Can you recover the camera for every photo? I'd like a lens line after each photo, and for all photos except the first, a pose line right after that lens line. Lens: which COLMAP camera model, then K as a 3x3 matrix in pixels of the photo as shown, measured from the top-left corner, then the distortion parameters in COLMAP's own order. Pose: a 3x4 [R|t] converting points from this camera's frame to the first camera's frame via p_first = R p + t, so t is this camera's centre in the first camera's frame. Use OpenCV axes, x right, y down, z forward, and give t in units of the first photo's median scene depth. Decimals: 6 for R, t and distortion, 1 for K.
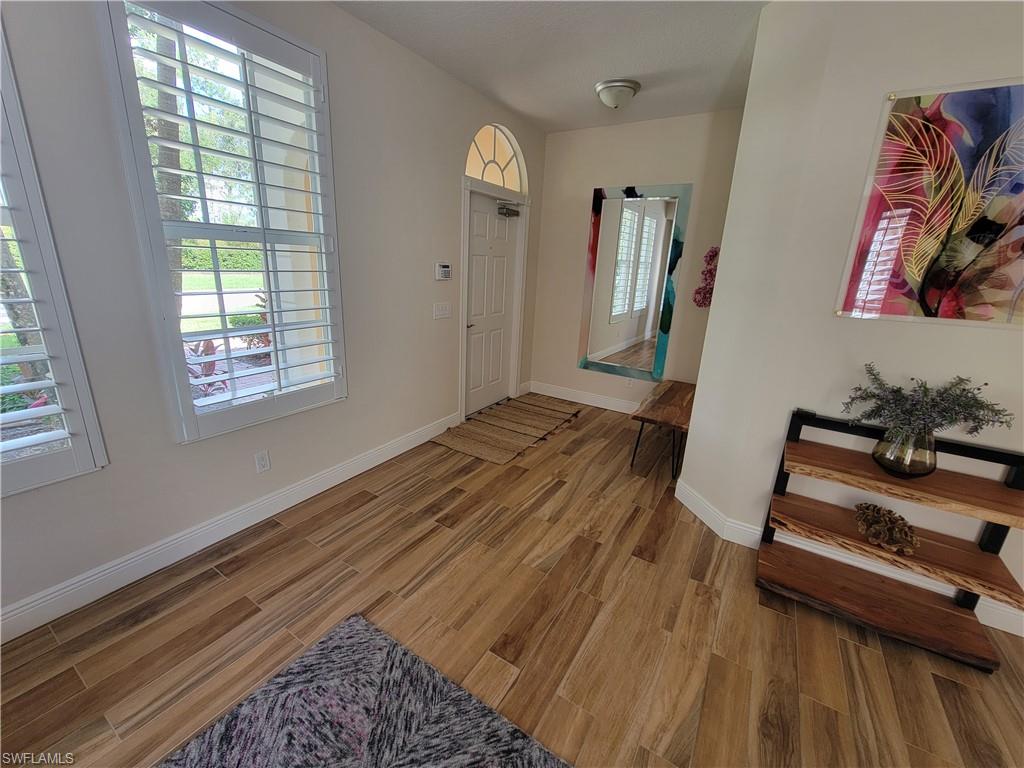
lens RADIAL K [[416.9, 0, 504.6], [0, 416.9, 382.0], [0, 0, 1]] dist [-0.001853, -0.001424]
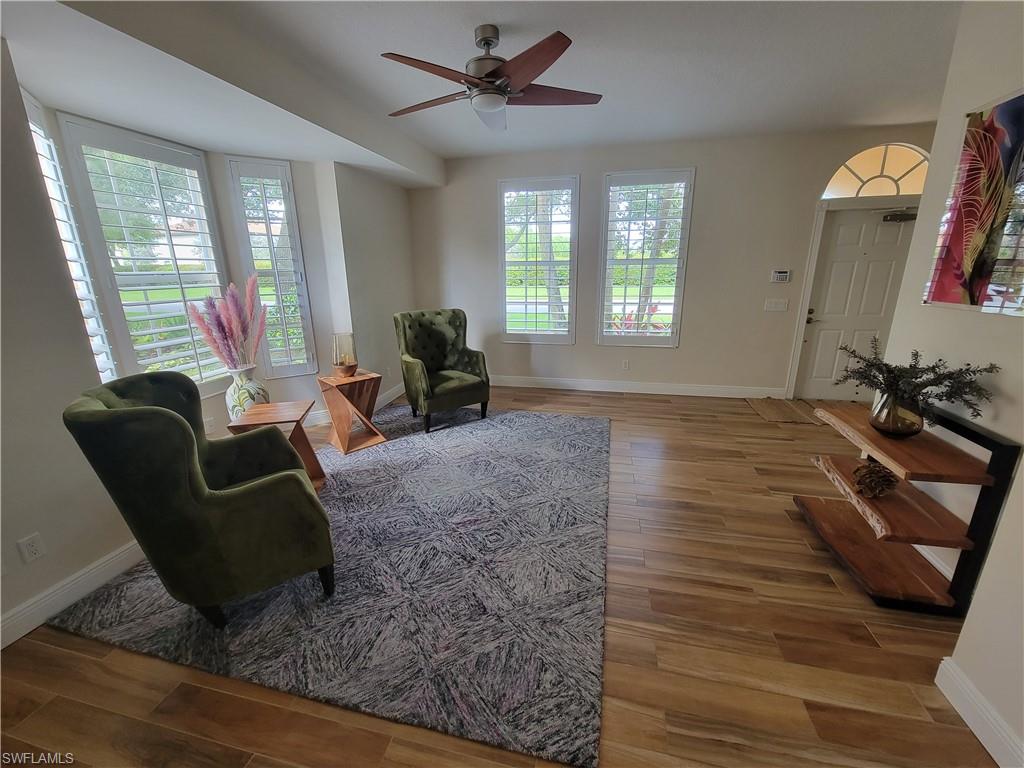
lens RADIAL K [[416.9, 0, 511.0], [0, 416.9, 381.1], [0, 0, 1]] dist [-0.001853, -0.001424]
pose [[0.336506, 0.206876, -0.918676, 1.473312], [-0.234845, 0.963182, 0.130876, 0.155266], [0.911928, 0.171706, 0.372700, -0.407929]]
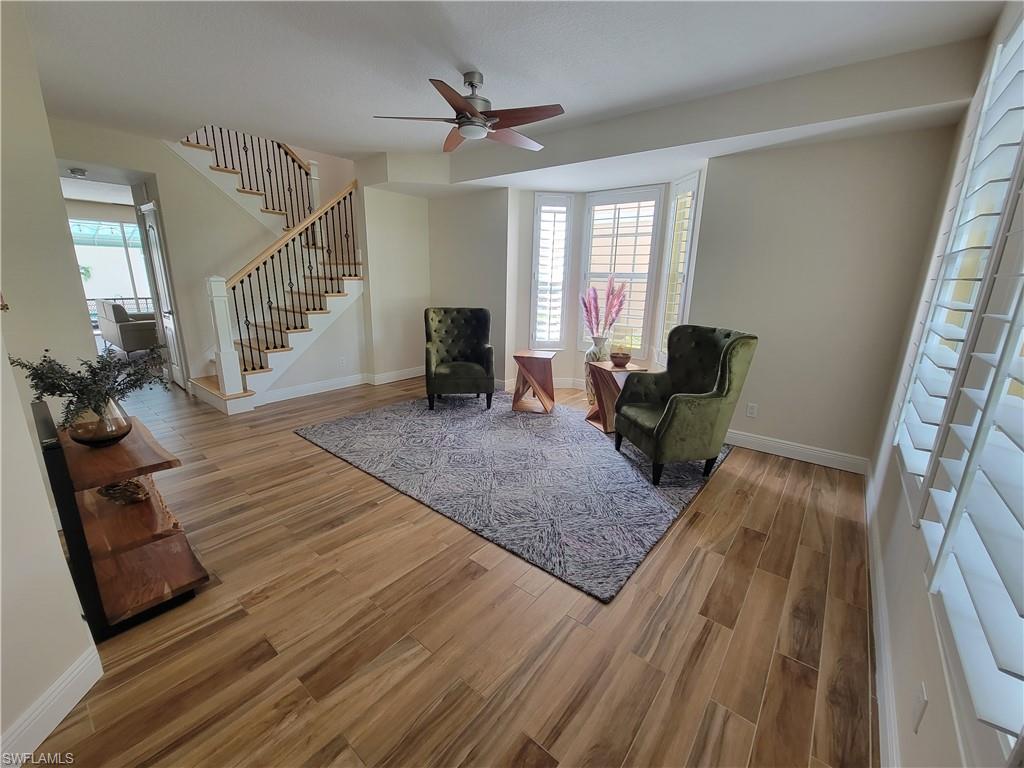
lens RADIAL K [[416.9, 0, 509.3], [0, 416.9, 383.6], [0, 0, 1]] dist [-0.001853, -0.001424]
pose [[-0.991988, -0.088791, 0.089870, -0.139766], [-0.030728, 0.859575, 0.510085, -0.433021], [-0.122541, 0.503237, -0.855416, 1.529123]]
